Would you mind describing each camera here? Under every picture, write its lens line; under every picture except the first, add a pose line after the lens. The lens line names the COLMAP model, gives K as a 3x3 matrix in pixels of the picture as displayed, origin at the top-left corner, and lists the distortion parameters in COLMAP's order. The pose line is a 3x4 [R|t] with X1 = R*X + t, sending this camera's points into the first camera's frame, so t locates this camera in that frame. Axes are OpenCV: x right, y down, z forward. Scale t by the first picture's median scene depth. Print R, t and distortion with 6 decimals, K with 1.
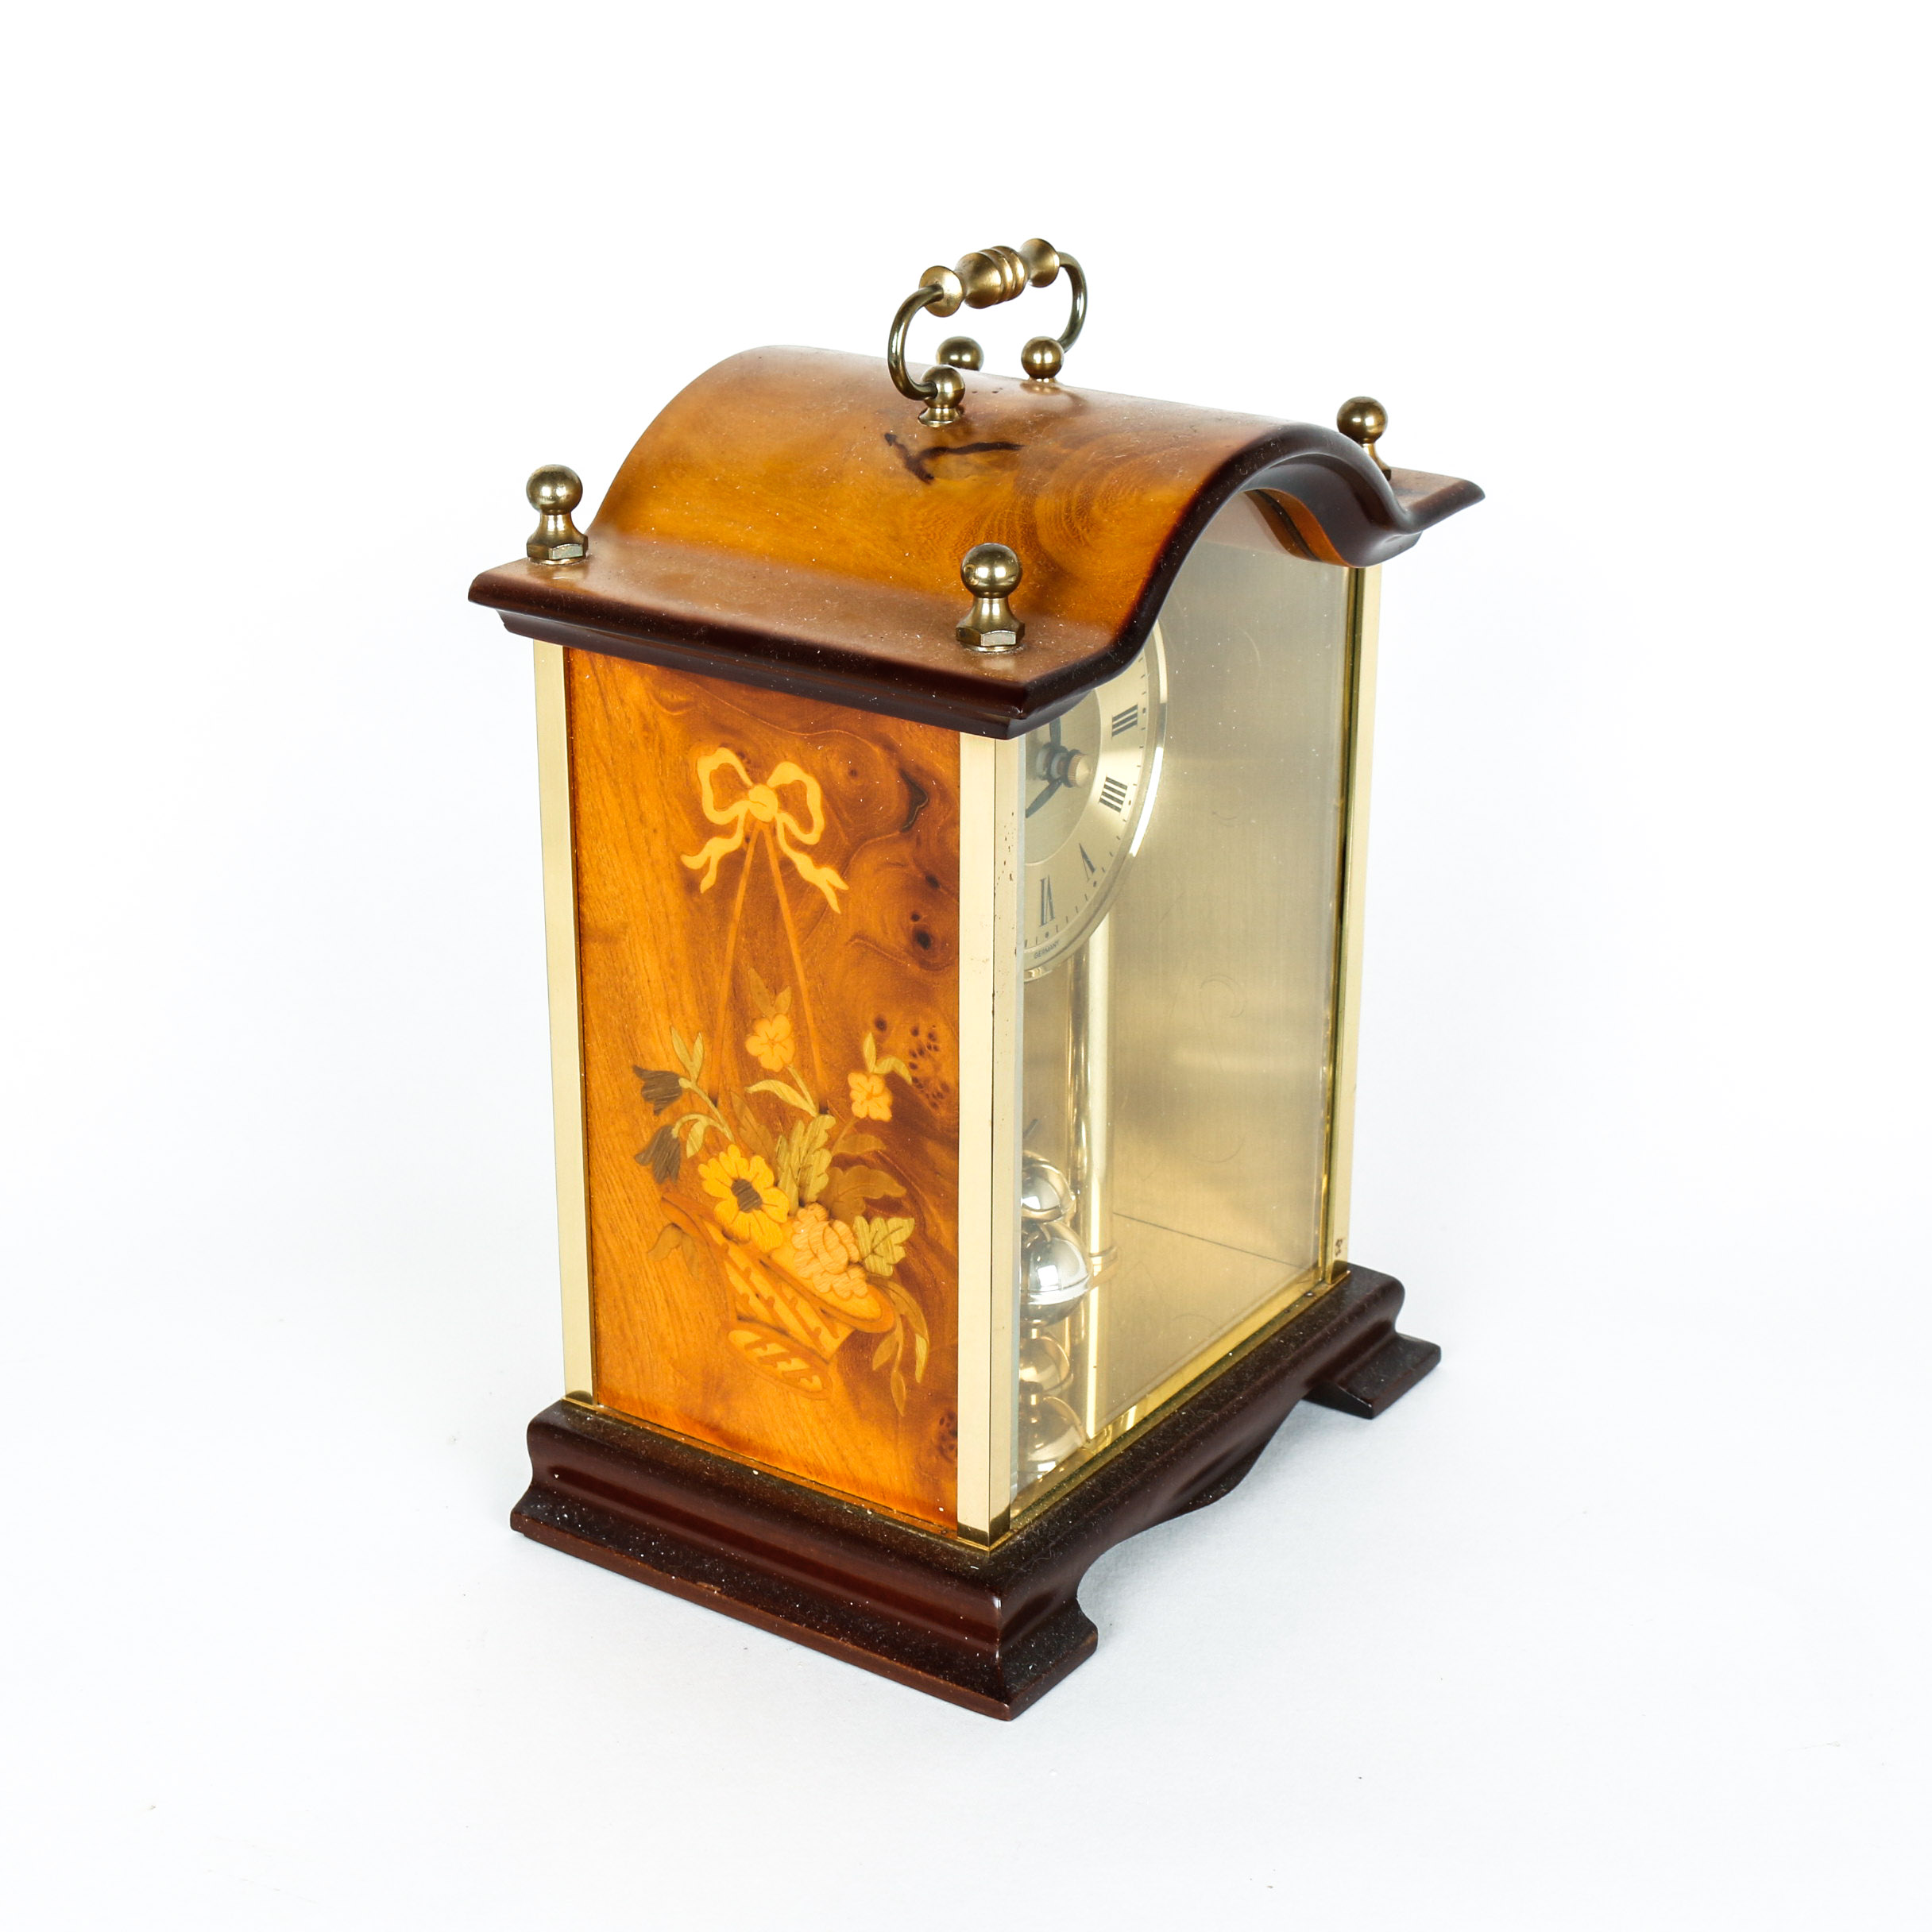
lens RADIAL K [[3648.9, 0, 966.0], [0, 3648.9, 966.0], [0, 0, 1]] dist [-0.206714, 0.000175]
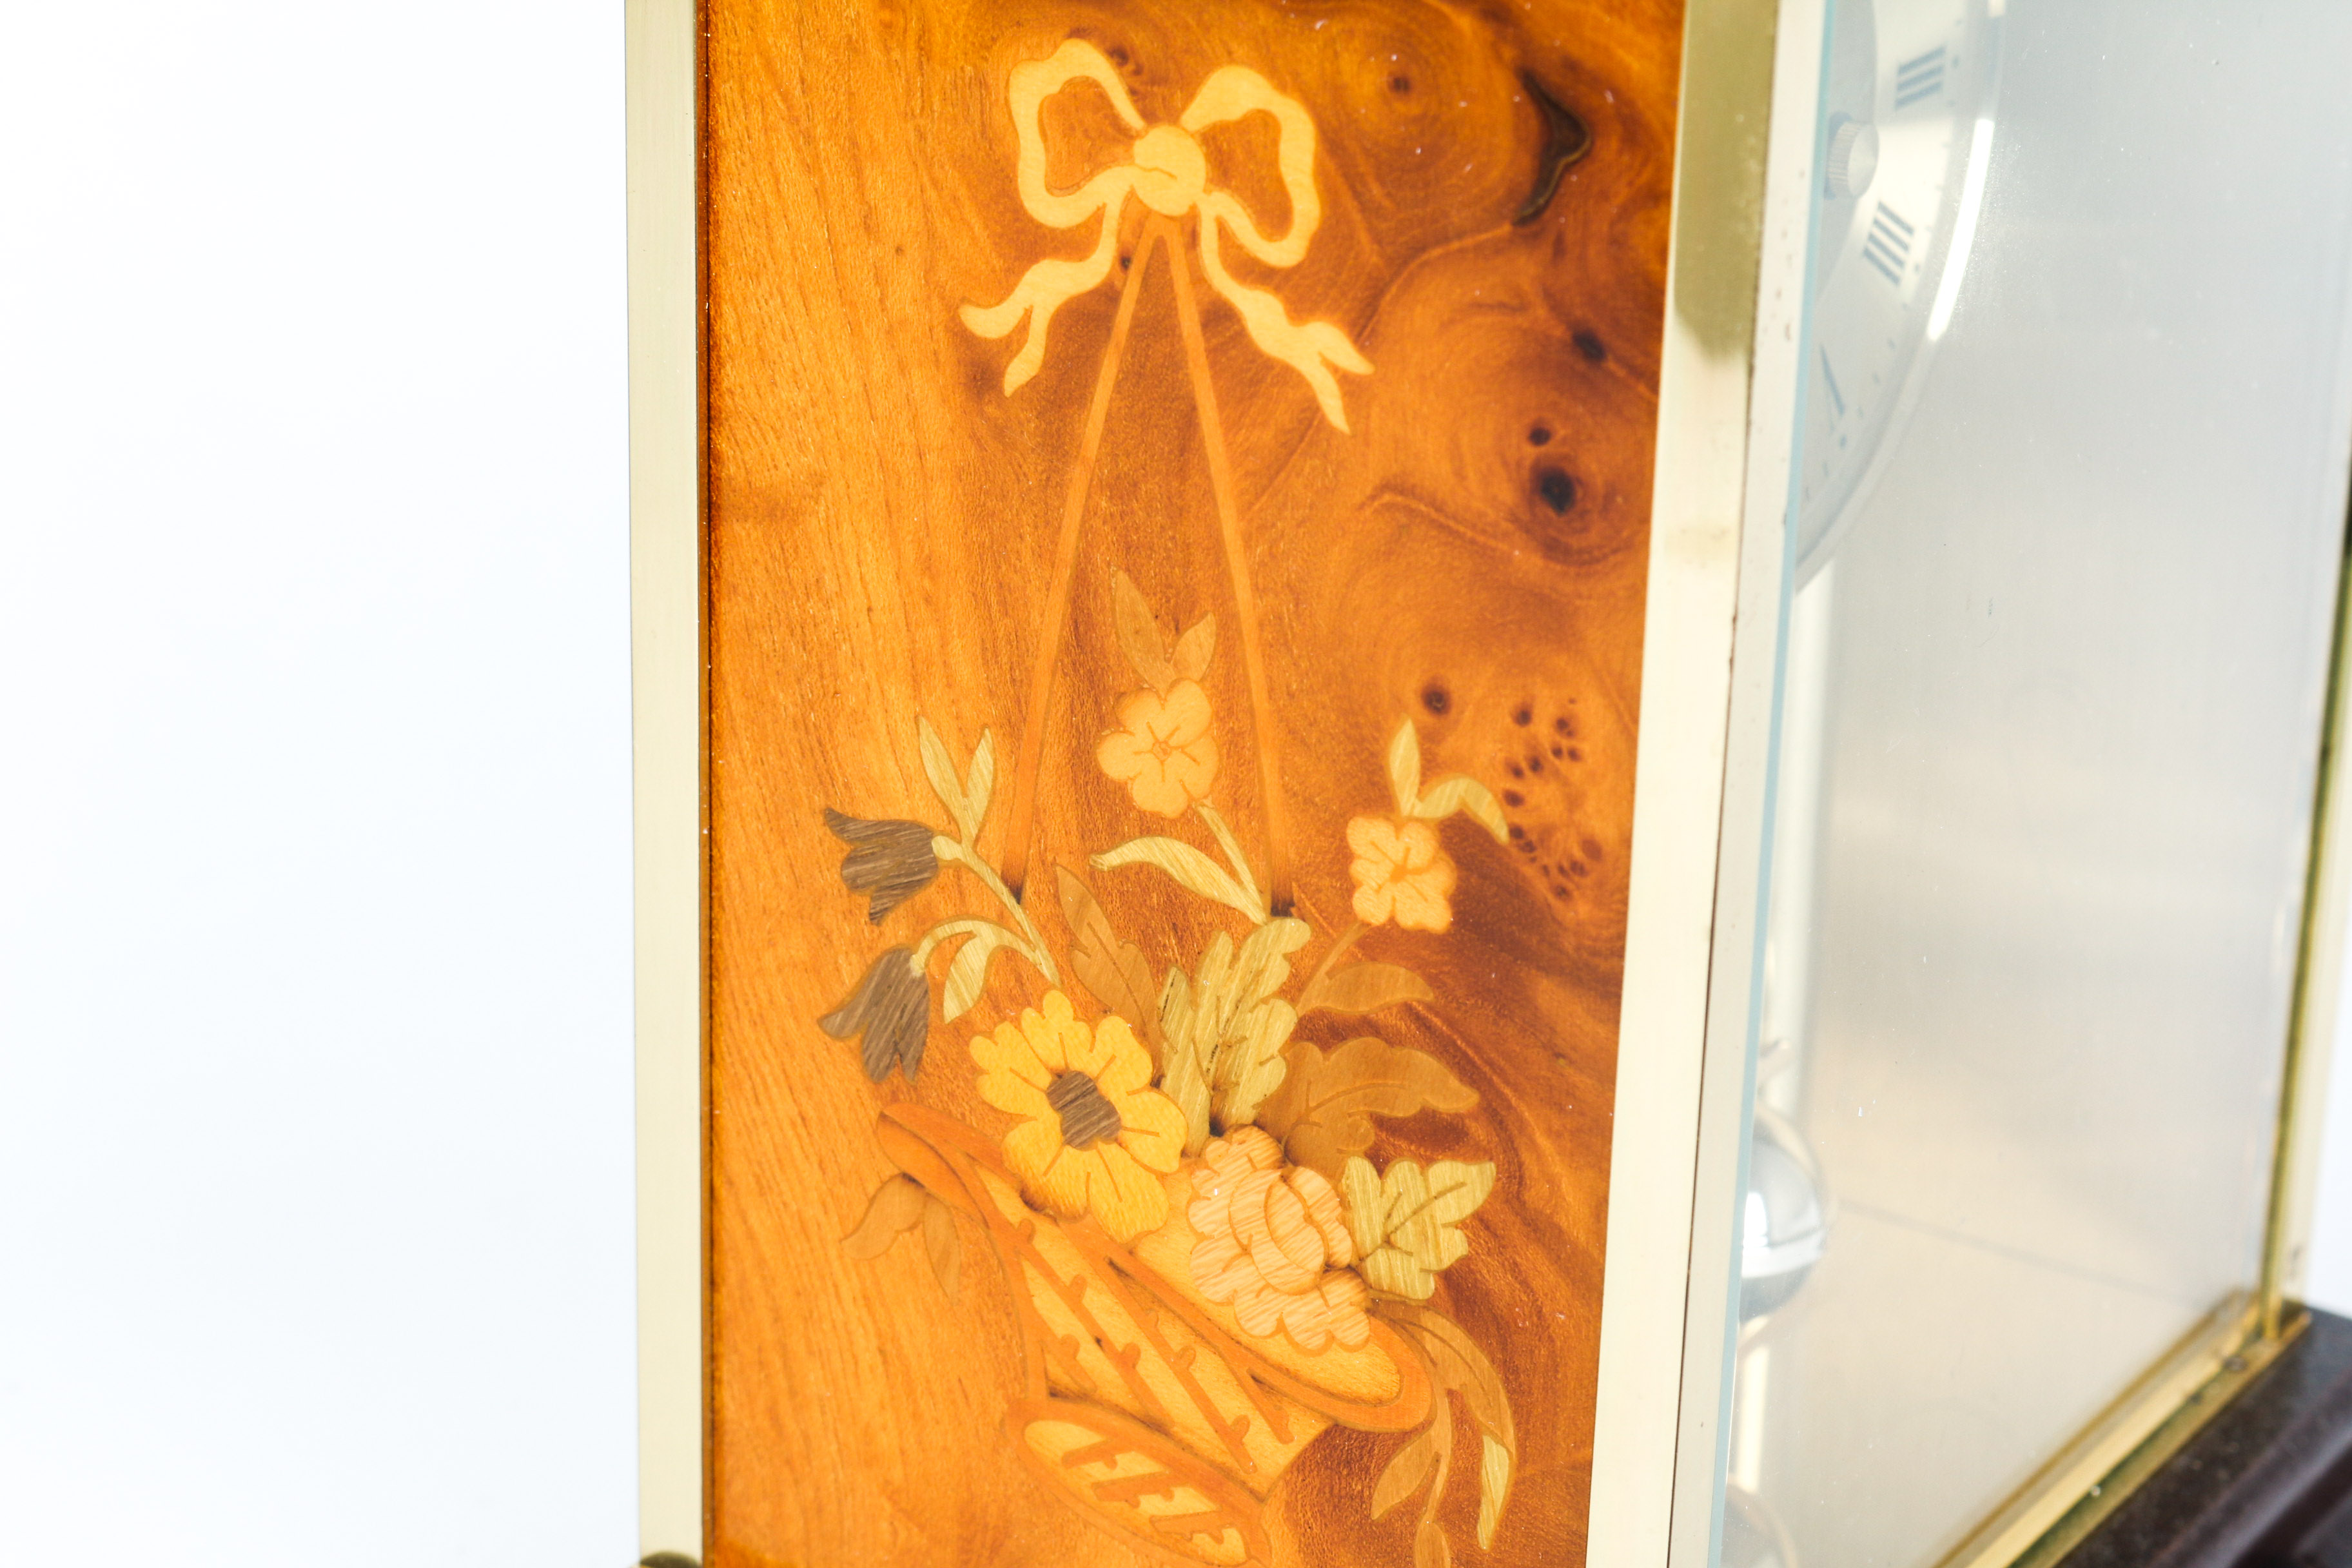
lens RADIAL K [[5369.9, 0, 1176.0], [0, 5369.9, 784.0], [0, 0, 1]] dist [-0.048202, -0.168447]
pose [[0.999719, 0.019253, 0.013858, -0.059743], [-0.018973, 0.999619, -0.020066, 0.037436], [-0.014239, 0.019798, 0.999703, 0.365003]]
